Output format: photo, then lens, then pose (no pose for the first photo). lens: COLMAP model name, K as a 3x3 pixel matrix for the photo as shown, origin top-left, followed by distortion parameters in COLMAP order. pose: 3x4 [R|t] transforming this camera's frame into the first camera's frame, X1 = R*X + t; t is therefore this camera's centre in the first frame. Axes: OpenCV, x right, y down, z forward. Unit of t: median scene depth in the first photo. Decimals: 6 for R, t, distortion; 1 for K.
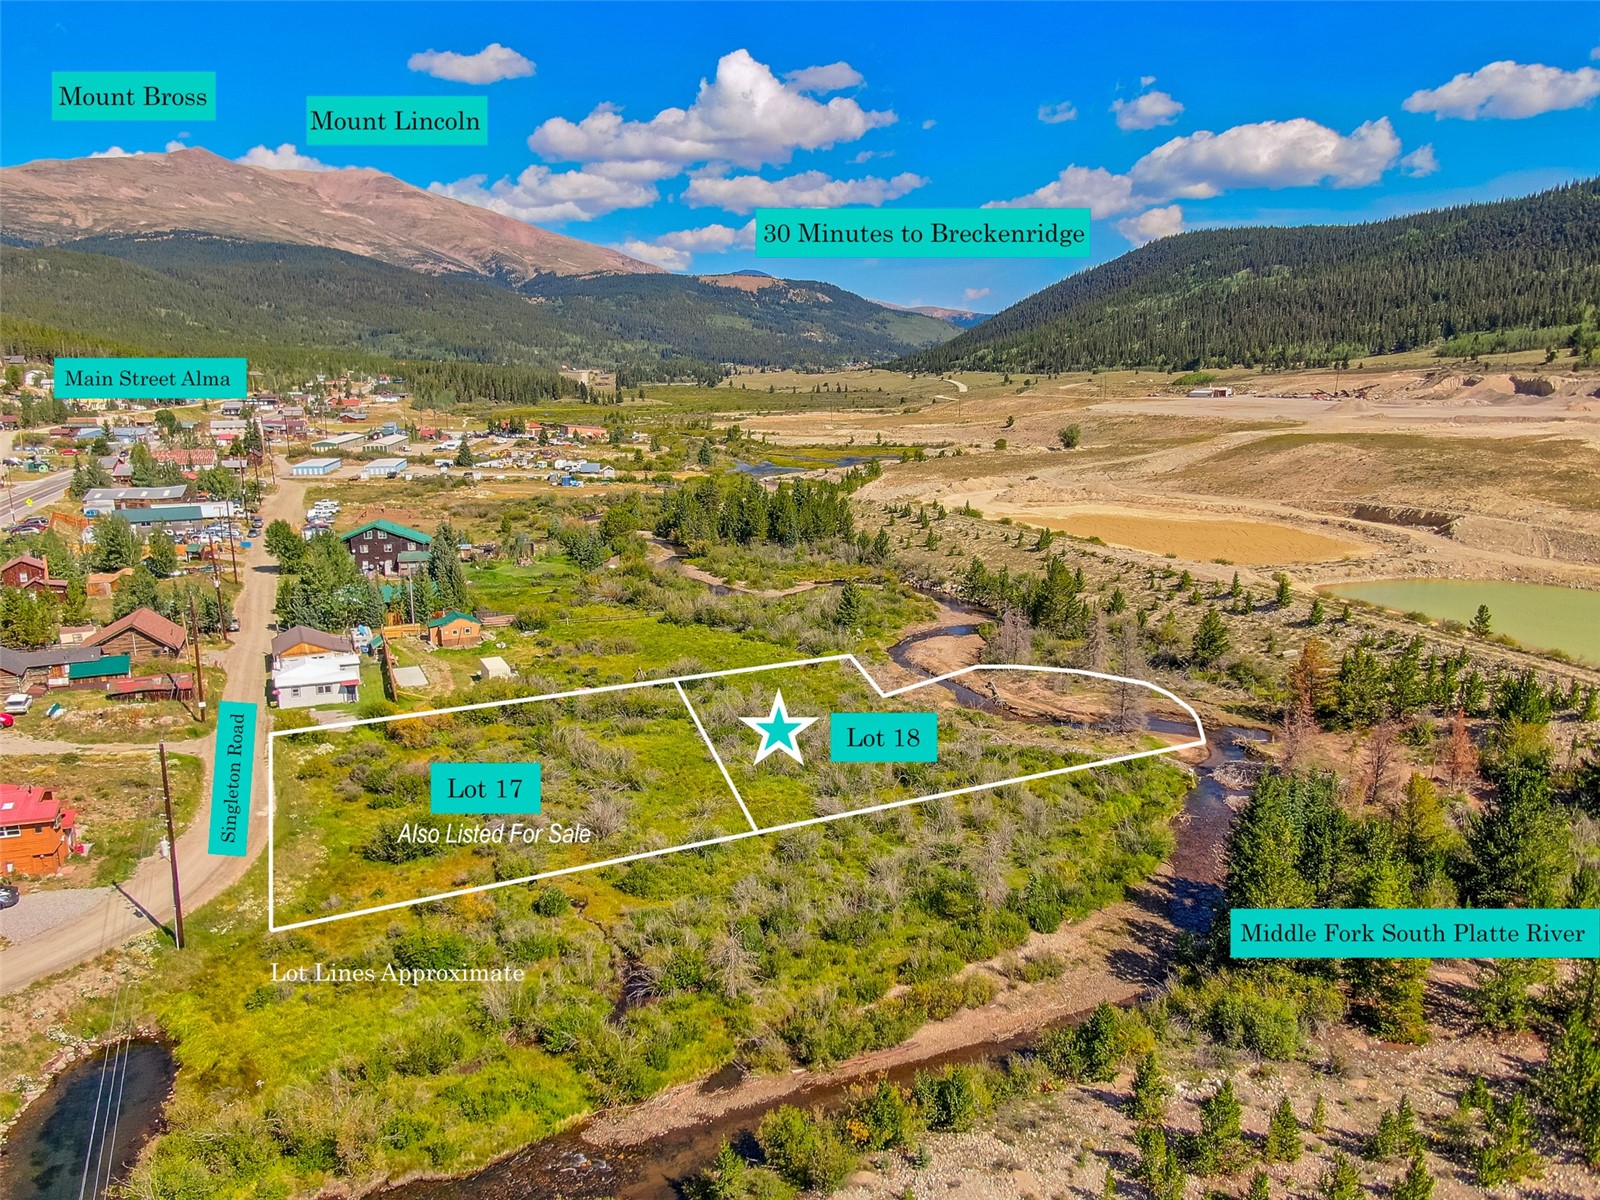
lens RADIAL K [[1160.1, 0, 799.1], [0, 1160.1, 596.5], [0, 0, 1]] dist [-0.004252, 0.024558]
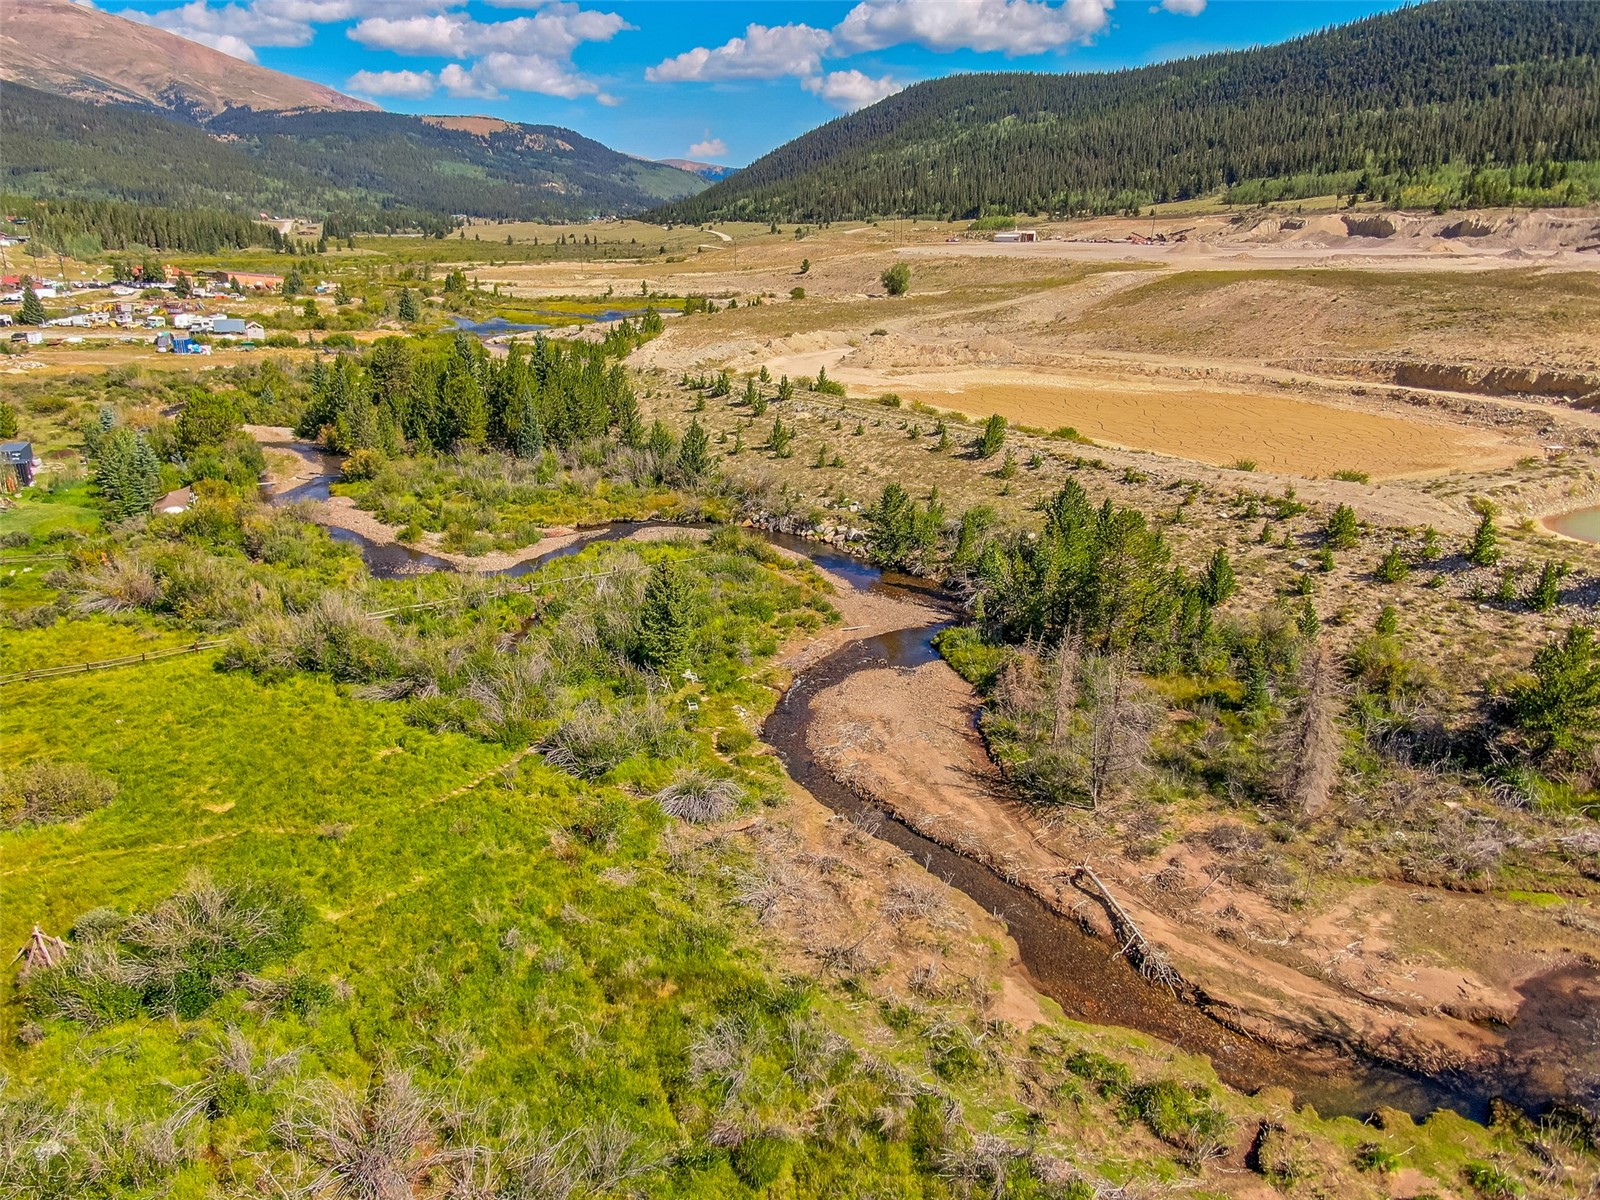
lens RADIAL K [[1160.1, 0, 799.1], [0, 1160.1, 596.5], [0, 0, 1]] dist [-0.004252, 0.024558]
pose [[0.978326, -0.055557, 0.199480, 0.001264], [0.032521, 0.992605, 0.116951, -0.010147], [-0.204502, -0.107929, 0.972898, 0.115307]]
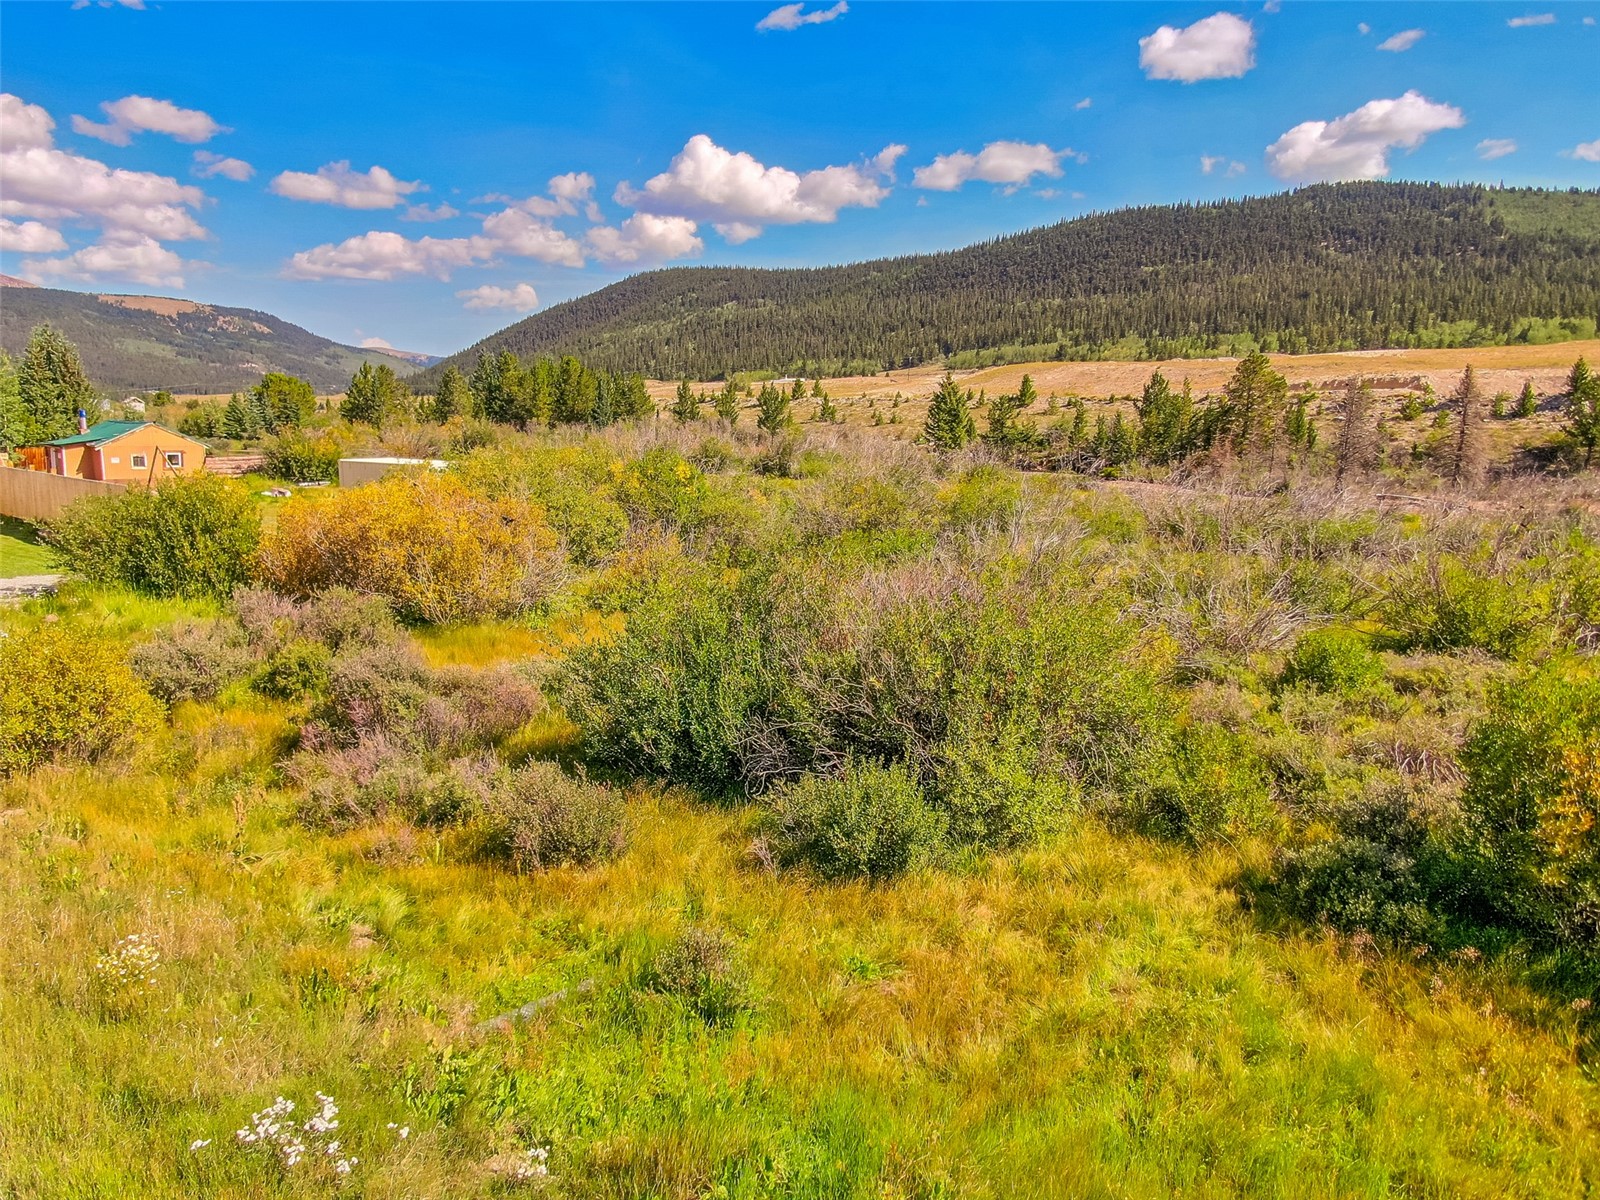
lens RADIAL K [[1160.1, 0, 799.1], [0, 1160.1, 596.5], [0, 0, 1]] dist [-0.004252, 0.024558]
pose [[0.897895, -0.054195, 0.436861, -0.051669], [0.072467, 0.997051, -0.025255, 0.019341], [-0.434204, 0.054335, 0.899175, 0.112180]]
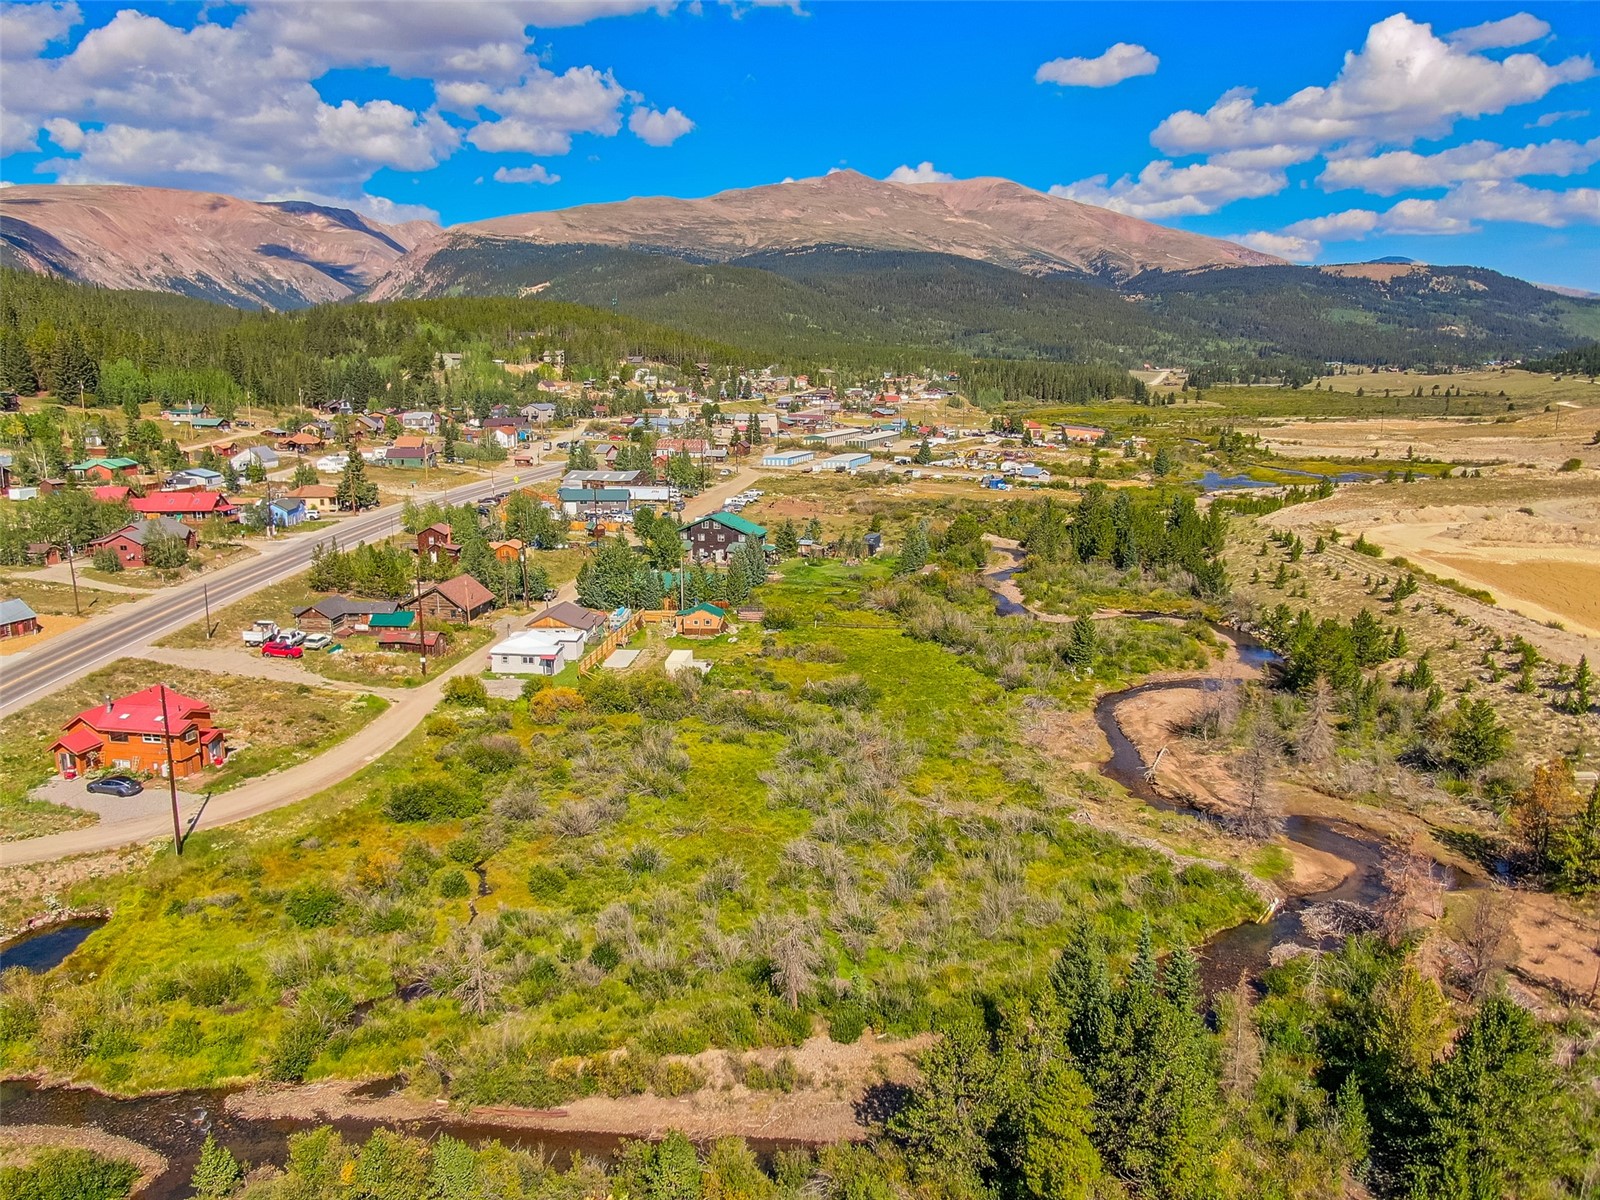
lens RADIAL K [[1166.0, 0, 799.6], [0, 1166.0, 567.3], [0, 0, 1]] dist [0.005067, 0.003939]
pose [[0.876541, 0.085871, -0.473604, 0.056023], [-0.096848, 0.995298, 0.001216, -0.005856], [0.471482, 0.044802, 0.880737, 0.020134]]
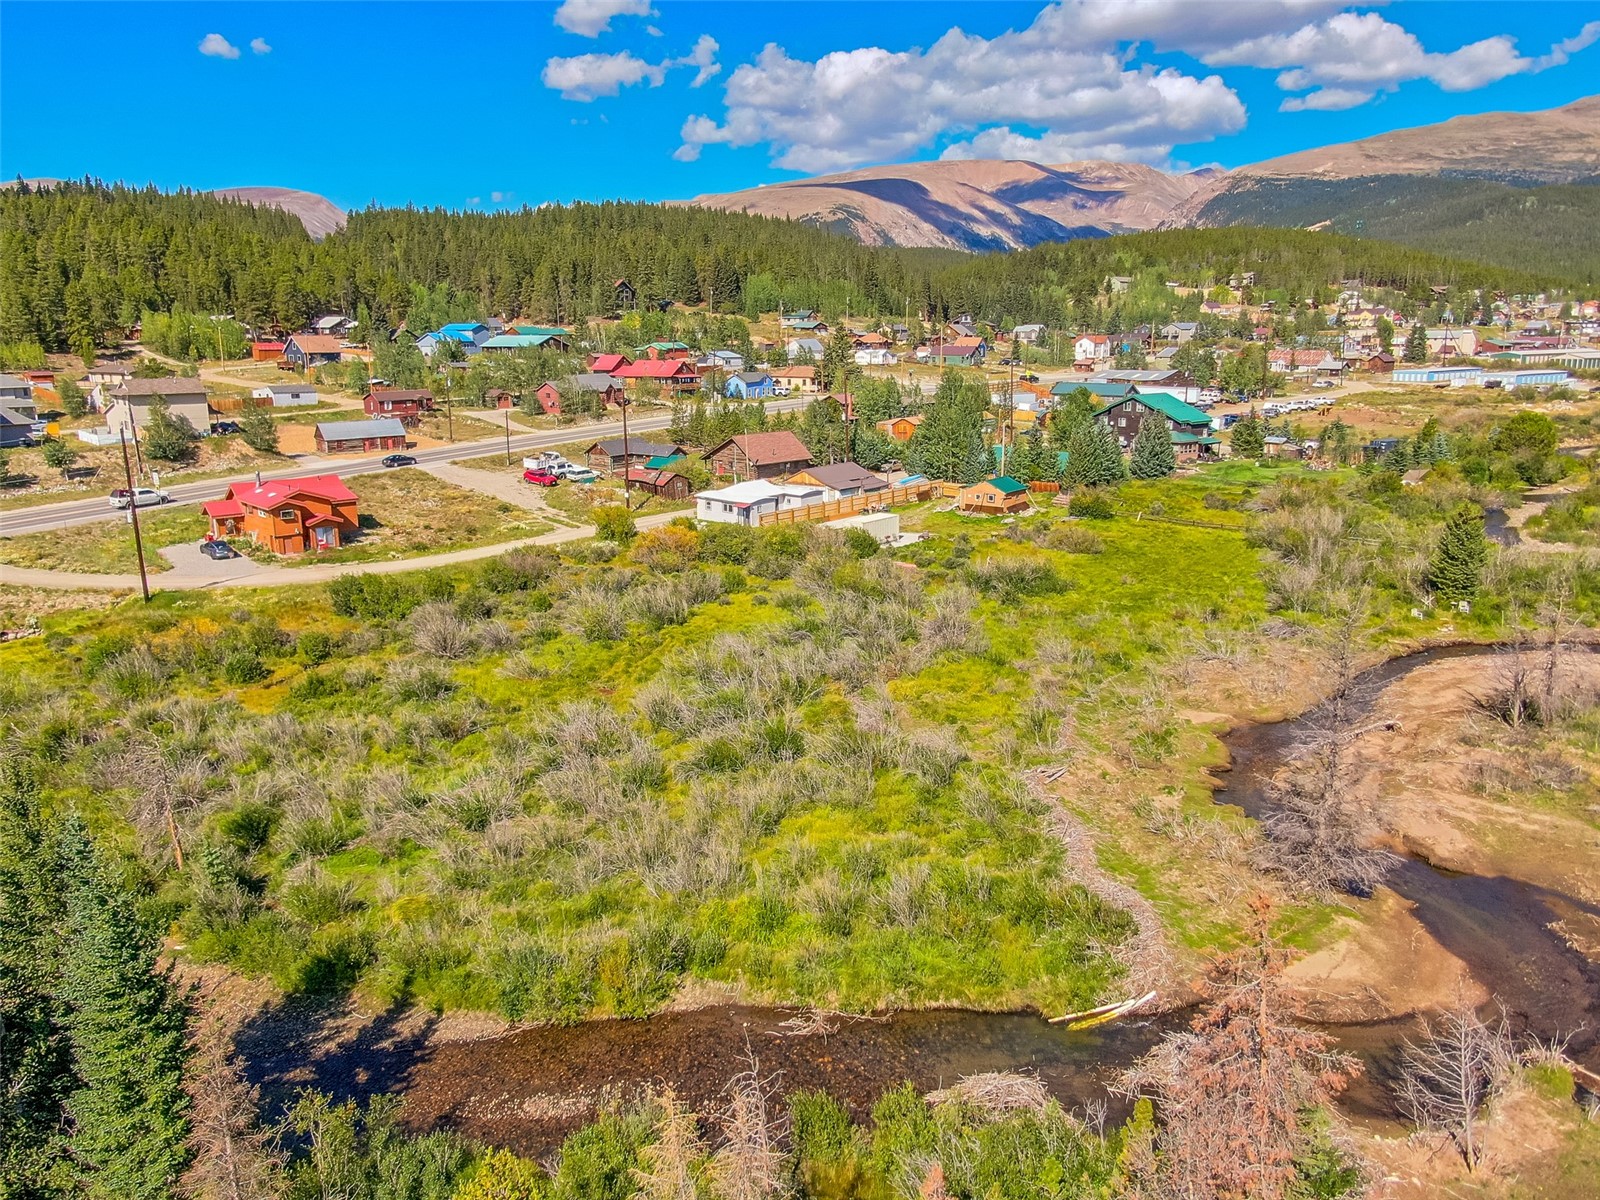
lens RADIAL K [[1160.1, 0, 799.1], [0, 1160.1, 596.5], [0, 0, 1]] dist [-0.004252, 0.024558]
pose [[0.421750, 0.207051, -0.882755, 0.079269], [-0.169058, 0.974463, 0.147790, -0.000274], [0.890812, 0.086907, 0.445983, 0.100985]]
